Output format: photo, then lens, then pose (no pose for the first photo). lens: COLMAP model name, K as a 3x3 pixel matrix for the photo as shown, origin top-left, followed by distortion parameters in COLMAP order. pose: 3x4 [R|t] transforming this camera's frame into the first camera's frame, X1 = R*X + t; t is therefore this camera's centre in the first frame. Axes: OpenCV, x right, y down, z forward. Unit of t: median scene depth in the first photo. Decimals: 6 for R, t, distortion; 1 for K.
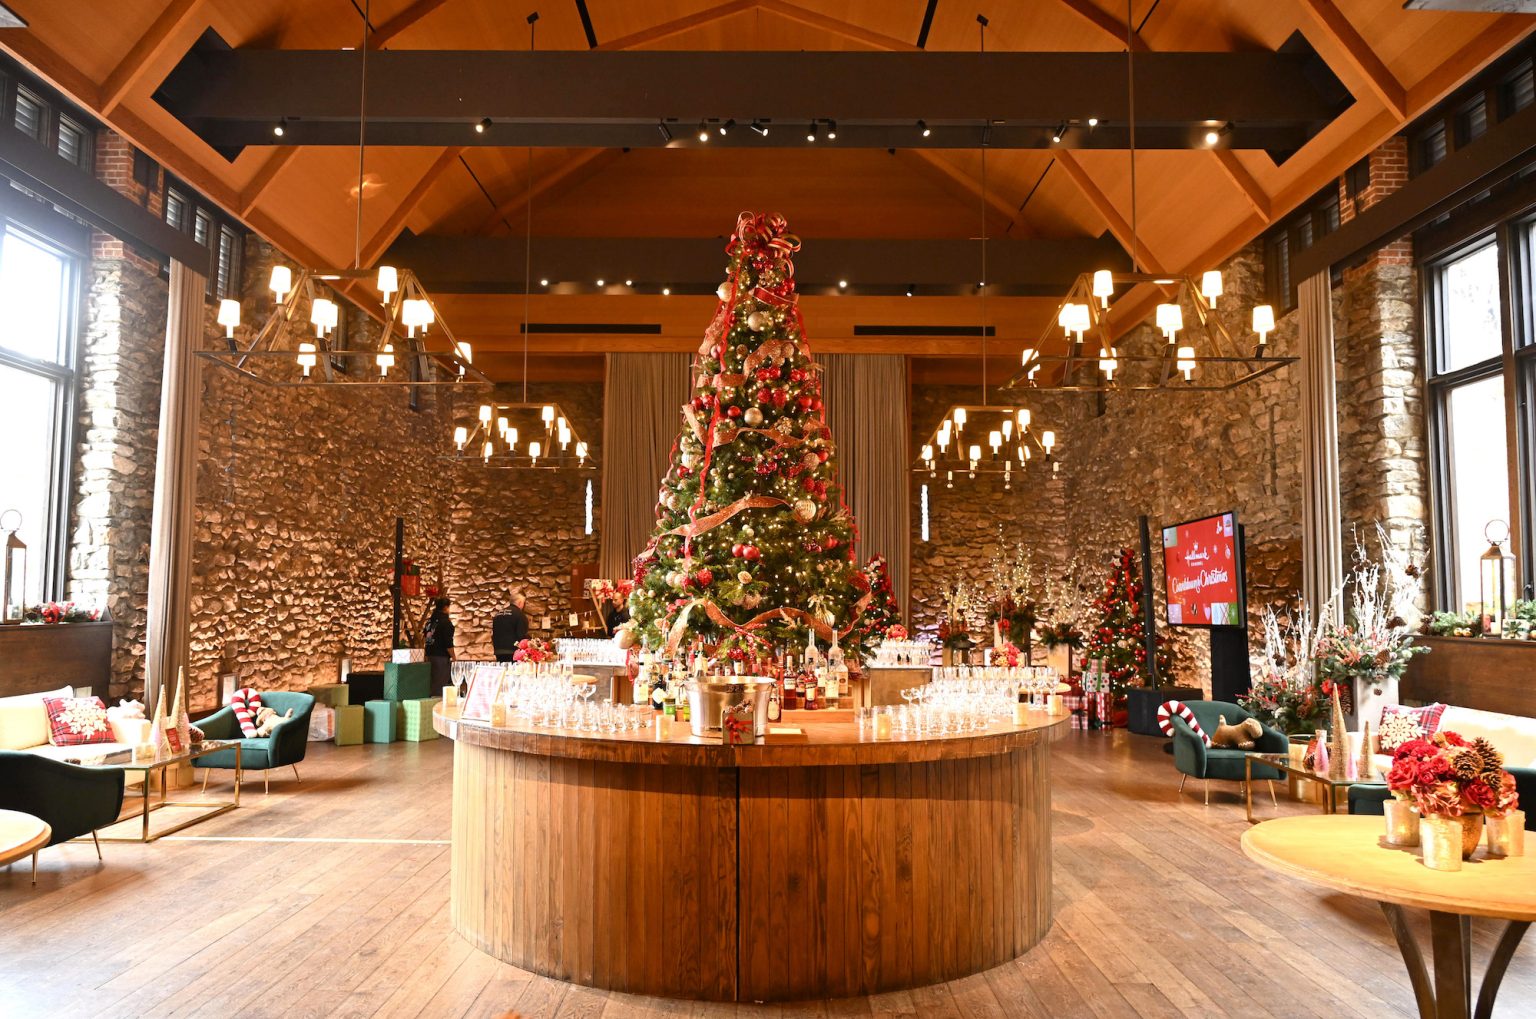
lens RADIAL K [[995.1, 0, 764.2], [0, 995.1, 517.3], [0, 0, 1]] dist [-0.031673, -0.004170]
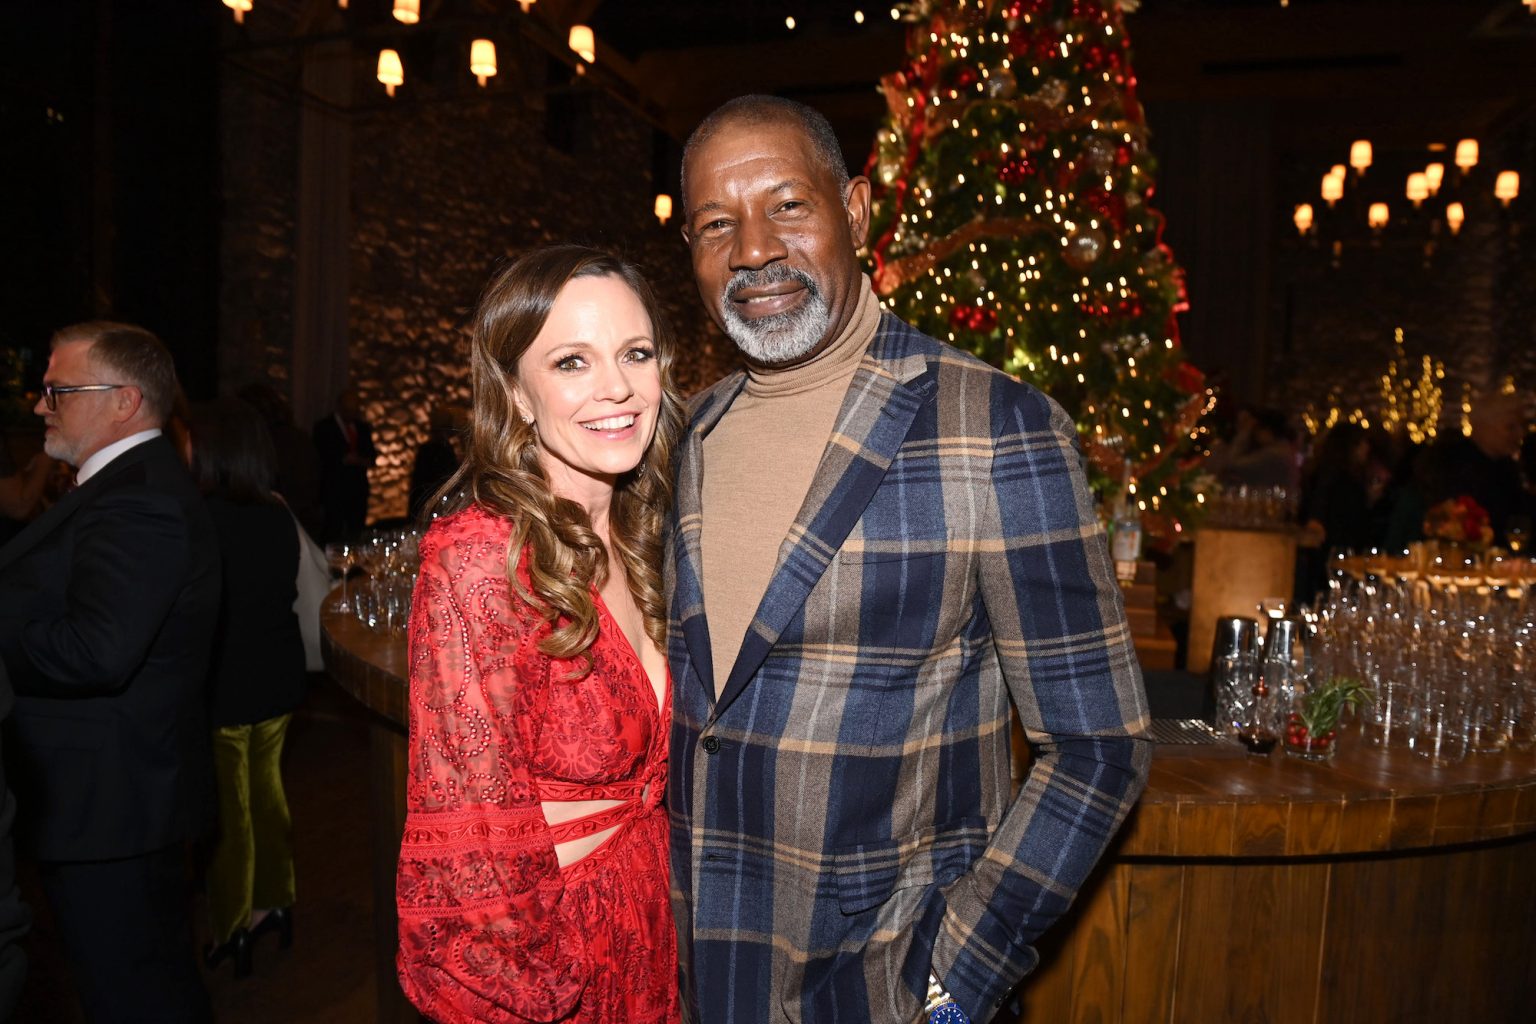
lens RADIAL K [[995.1, 0, 781.6], [0, 995.1, 513.2], [0, 0, 1]] dist [-0.031673, -0.004170]
pose [[0.954821, 0.044765, -0.293791, 0.030218], [0.003900, 0.986617, 0.163008, 0.032117], [0.297156, -0.156790, 0.941868, 0.242472]]
